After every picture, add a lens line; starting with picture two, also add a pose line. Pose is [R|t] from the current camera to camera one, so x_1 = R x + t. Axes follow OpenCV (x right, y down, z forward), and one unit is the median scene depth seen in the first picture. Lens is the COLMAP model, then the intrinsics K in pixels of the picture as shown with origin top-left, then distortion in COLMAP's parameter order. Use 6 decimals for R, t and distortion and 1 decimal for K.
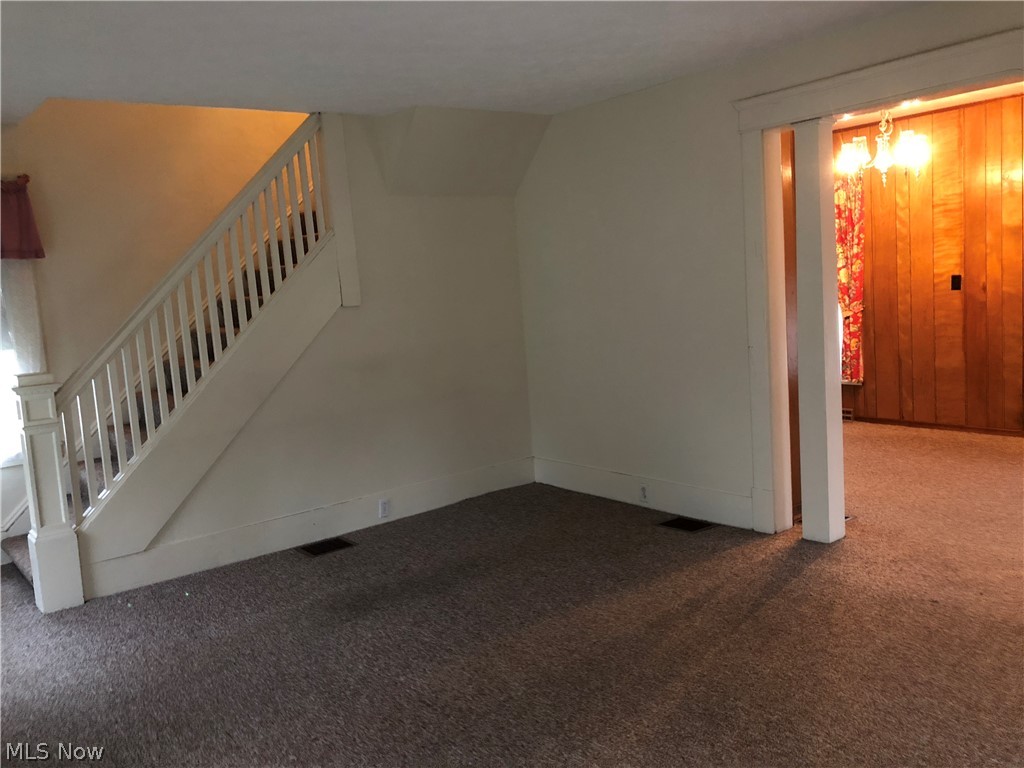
lens RADIAL K [[823.3, 0, 512.0], [0, 823.3, 384.0], [0, 0, 1]] dist [0.008633, -0.003158]
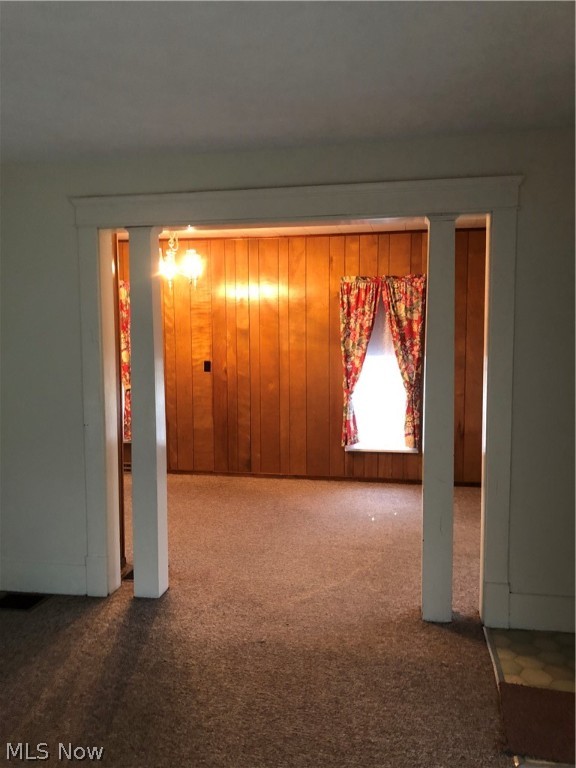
lens RADIAL K [[617.5, 0, 288.6], [0, 617.5, 396.8], [0, 0, 1]] dist [0.008633, -0.003158]
pose [[0.755171, 0.006337, 0.655497, -0.038747], [0.025487, 0.998913, -0.039019, -0.043643], [-0.655032, 0.046173, 0.754189, 0.217226]]
